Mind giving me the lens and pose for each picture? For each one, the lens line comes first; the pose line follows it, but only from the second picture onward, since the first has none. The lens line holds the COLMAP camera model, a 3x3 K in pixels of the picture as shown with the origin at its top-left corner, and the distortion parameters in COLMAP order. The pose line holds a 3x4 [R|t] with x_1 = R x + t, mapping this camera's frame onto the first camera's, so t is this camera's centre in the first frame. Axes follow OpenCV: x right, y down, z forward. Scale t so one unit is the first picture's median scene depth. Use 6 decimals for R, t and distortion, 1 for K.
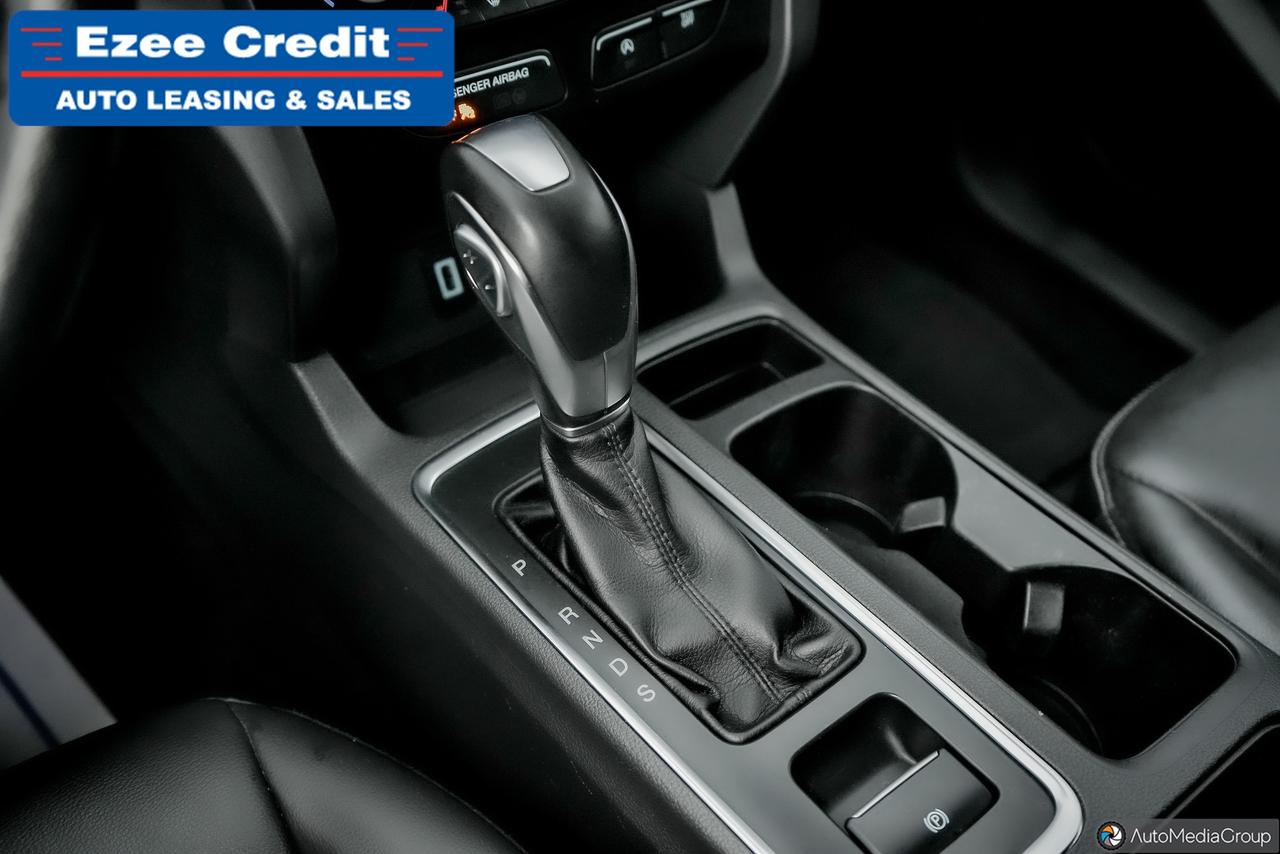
lens RADIAL K [[1264.0, 0, 640.0], [0, 1264.0, 427.0], [0, 0, 1]] dist [-0.006850, 0.125440]
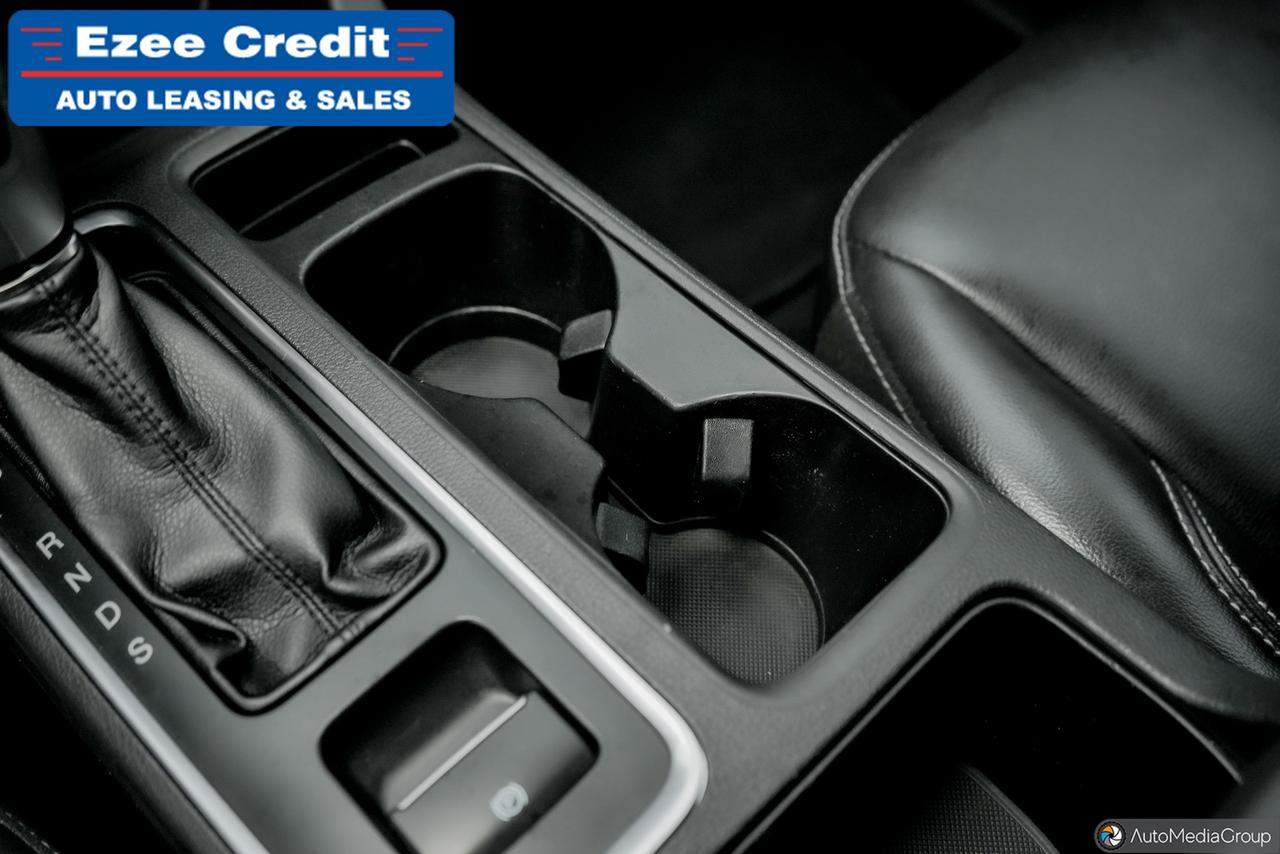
lens RADIAL K [[1211.1, 0, 640.0], [0, 1211.1, 427.0], [0, 0, 1]] dist [0.007580, -0.000024]
pose [[0.994808, -0.099867, 0.019608, 0.274664], [0.093415, 0.972462, 0.213520, -0.034482], [-0.040392, -0.210579, 0.976742, 0.316967]]
